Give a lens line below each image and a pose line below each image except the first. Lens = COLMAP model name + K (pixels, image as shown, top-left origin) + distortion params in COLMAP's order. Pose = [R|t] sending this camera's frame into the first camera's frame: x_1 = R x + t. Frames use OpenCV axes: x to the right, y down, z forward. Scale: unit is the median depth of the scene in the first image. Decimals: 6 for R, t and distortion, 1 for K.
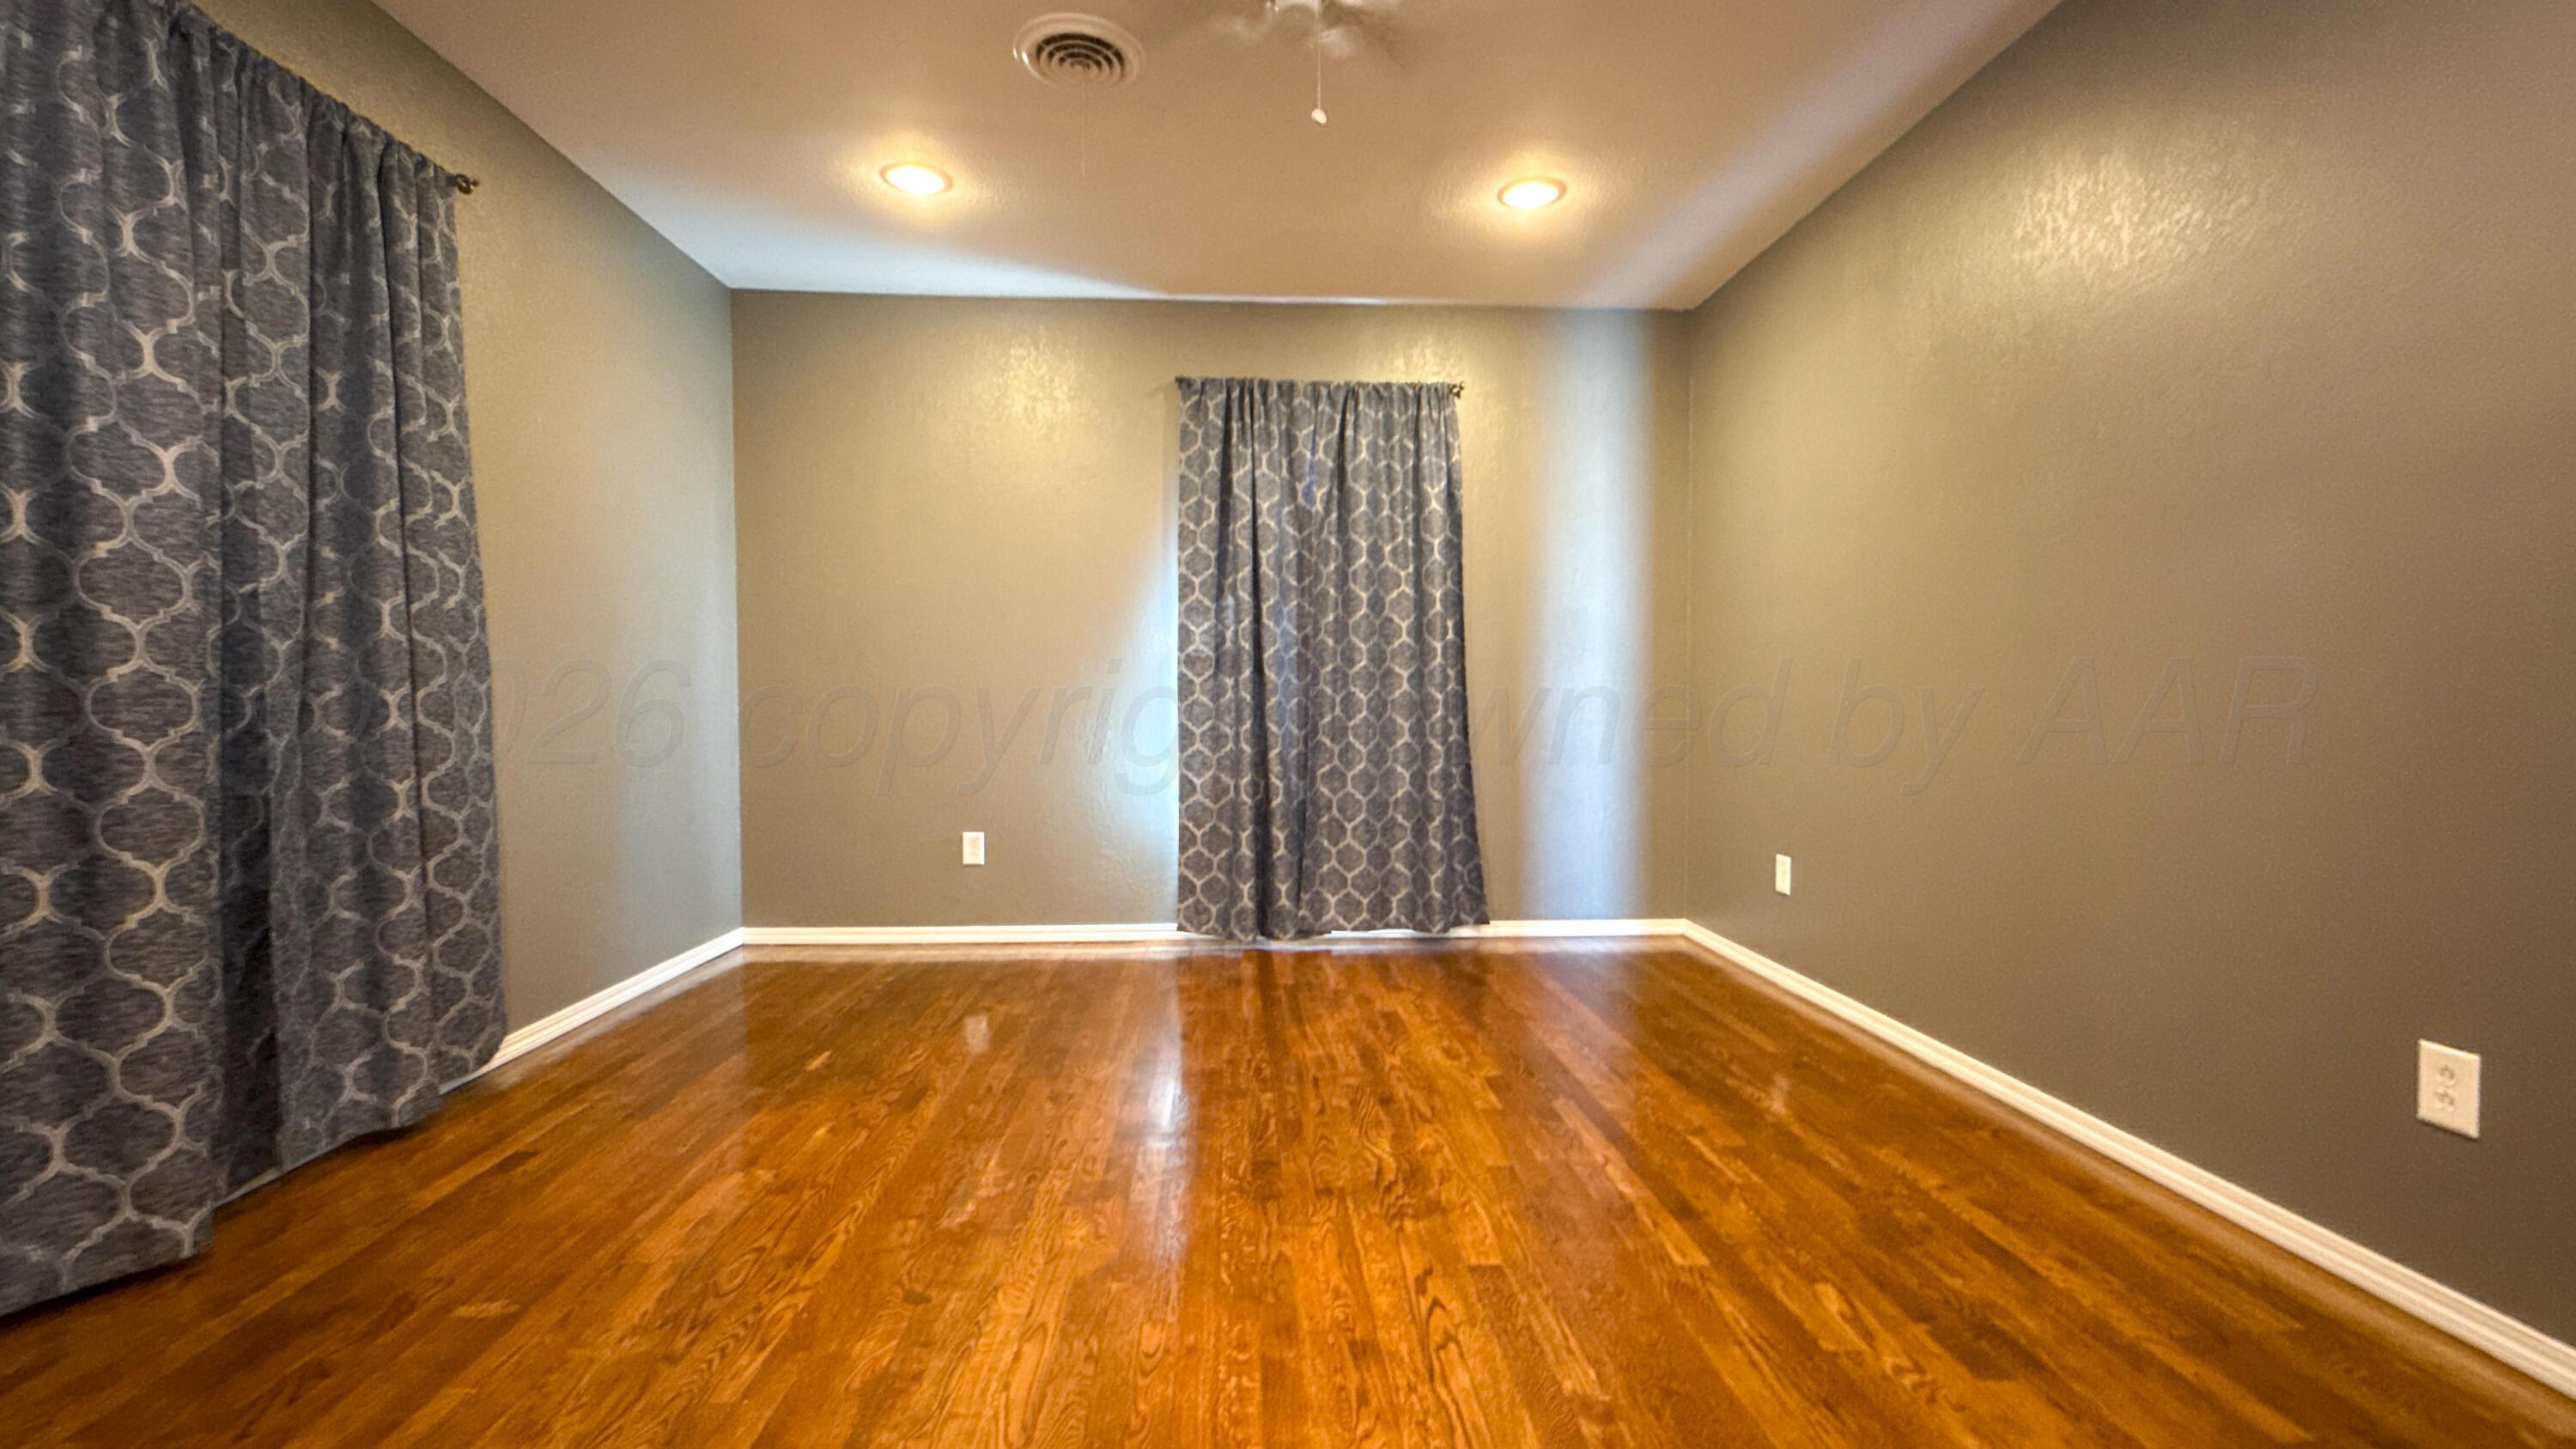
lens RADIAL K [[1042.1, 0, 1302.5], [0, 1042.1, 720.3], [0, 0, 1]] dist [0.000791, -0.000591]
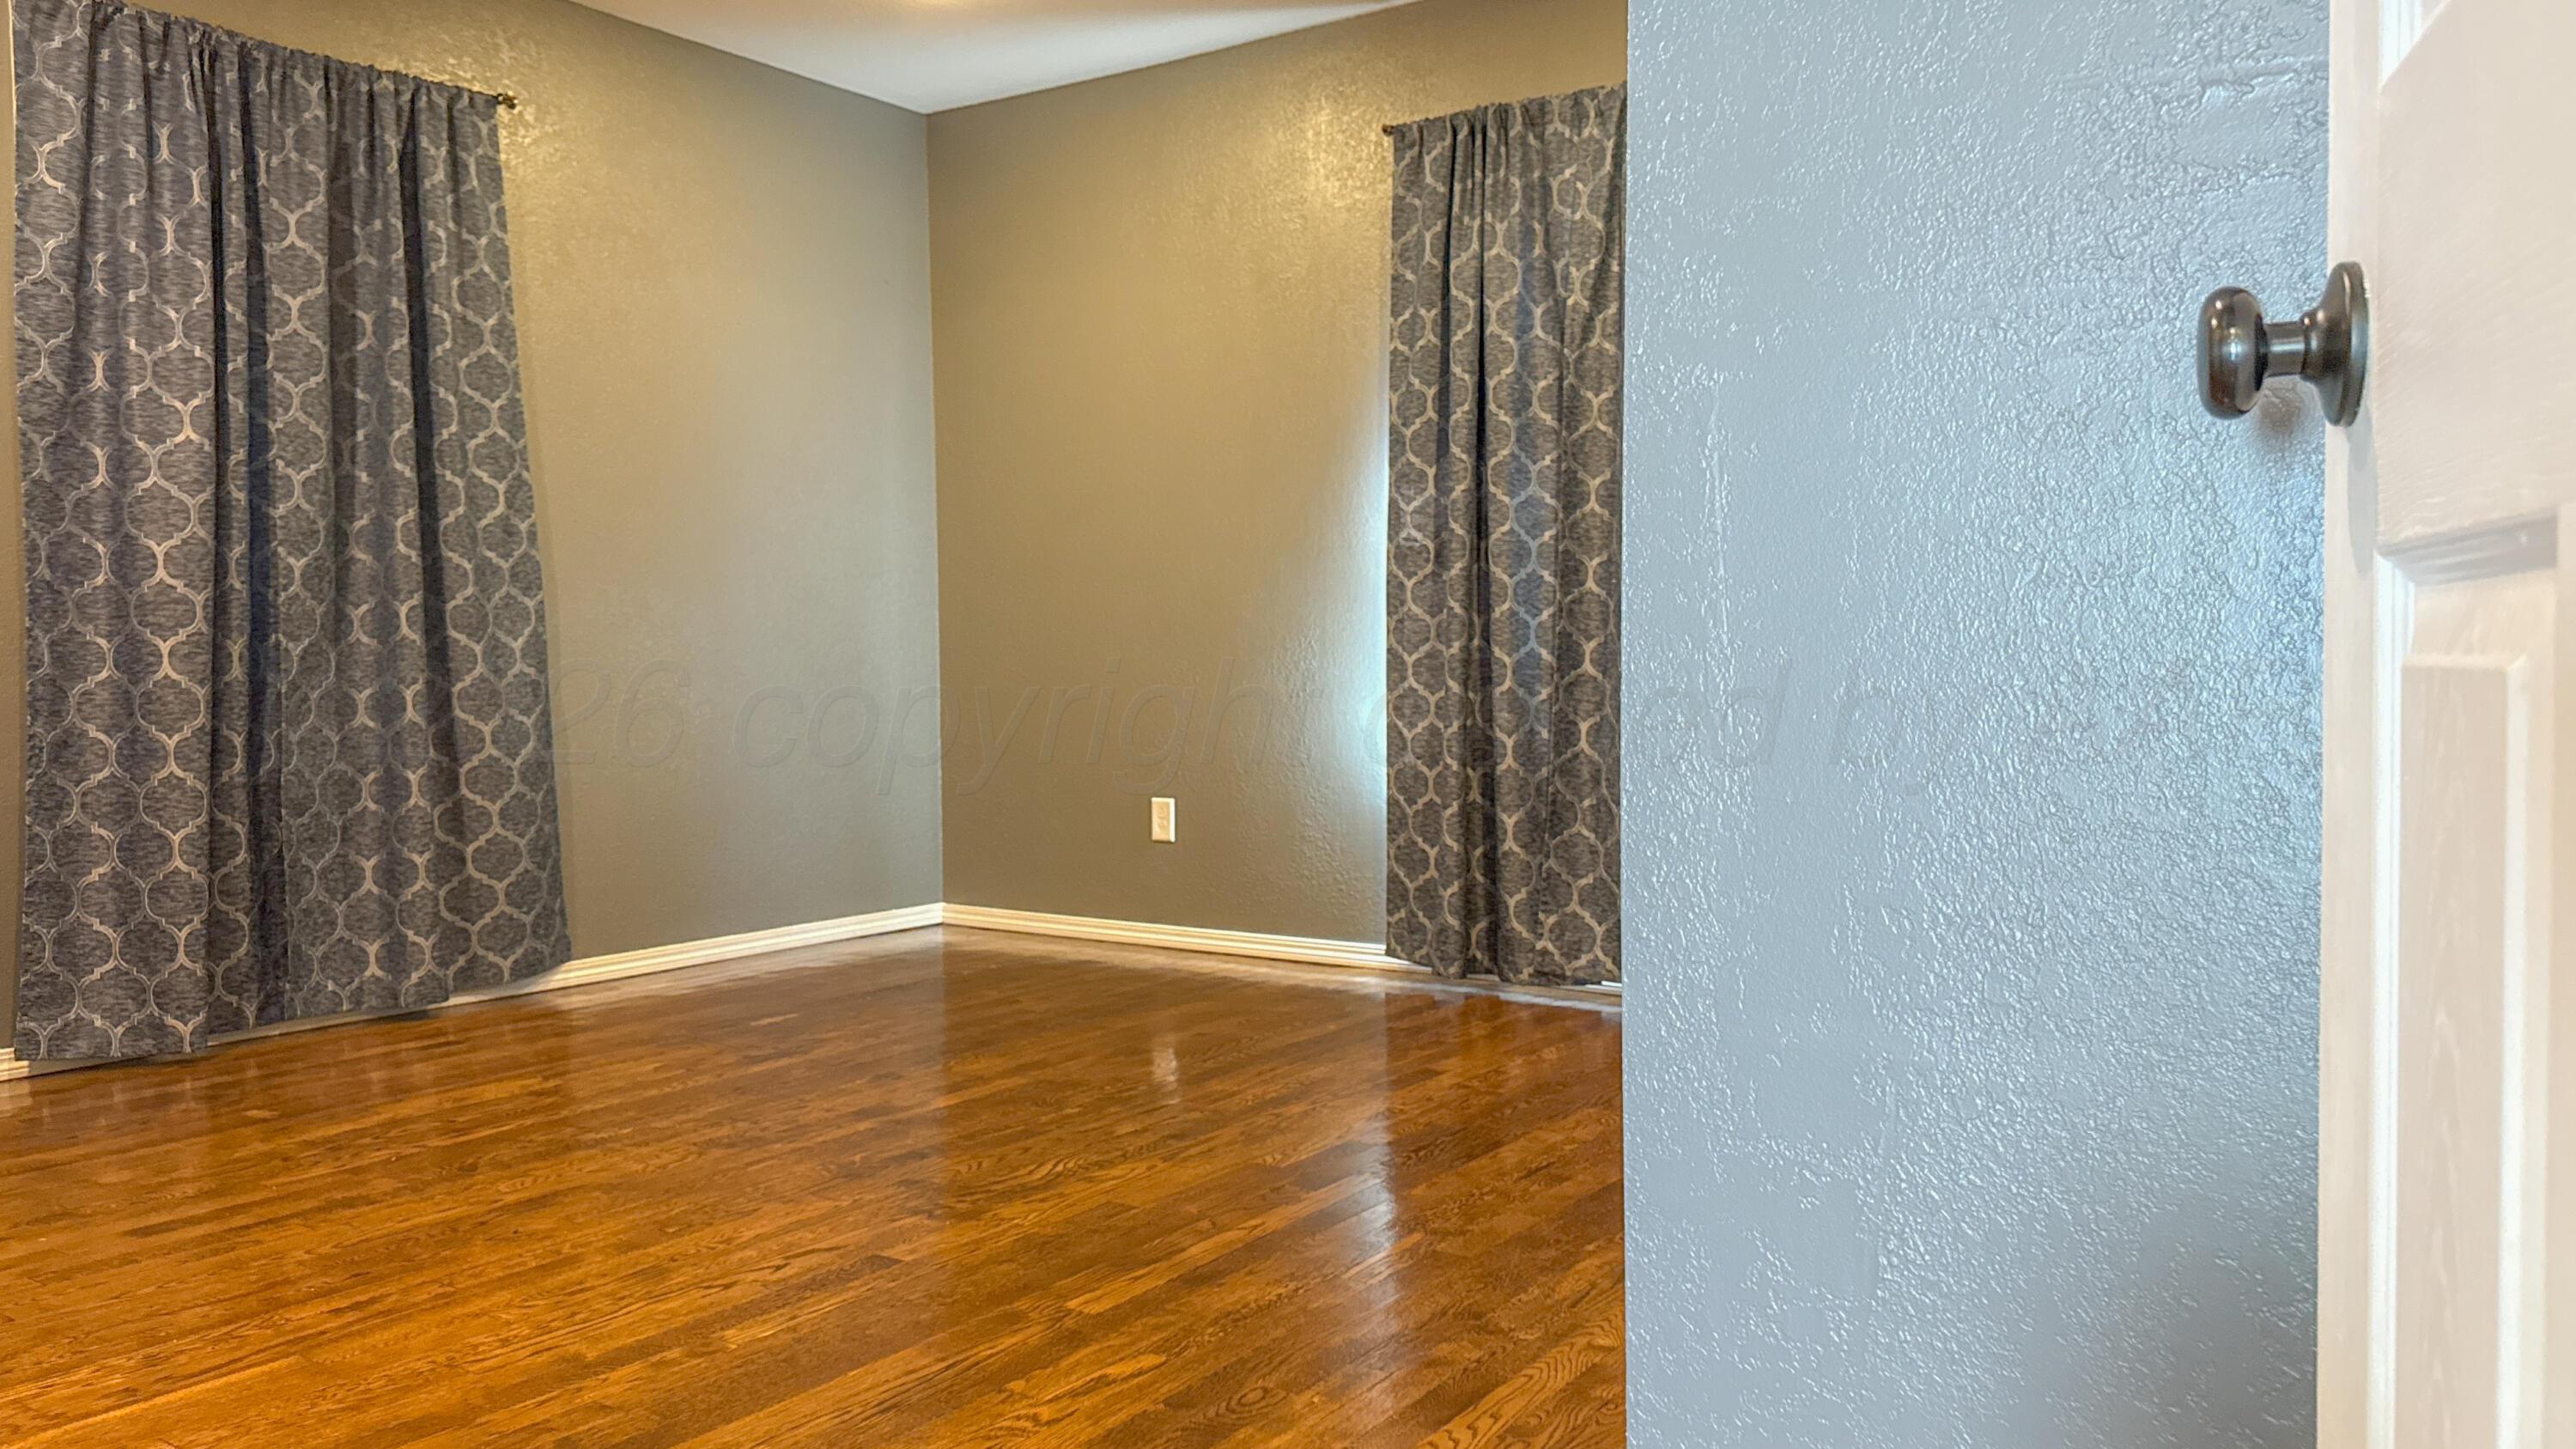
lens RADIAL K [[1862.6, 0, 1287.3], [0, 1862.6, 716.9], [0, 0, 1]] dist [0.100580, -0.169066]
pose [[0.792220, 0.013054, -0.610096, 1.028220], [-0.005363, 0.999882, 0.014430, 0.055923], [0.610212, -0.008160, 0.792196, 0.012227]]
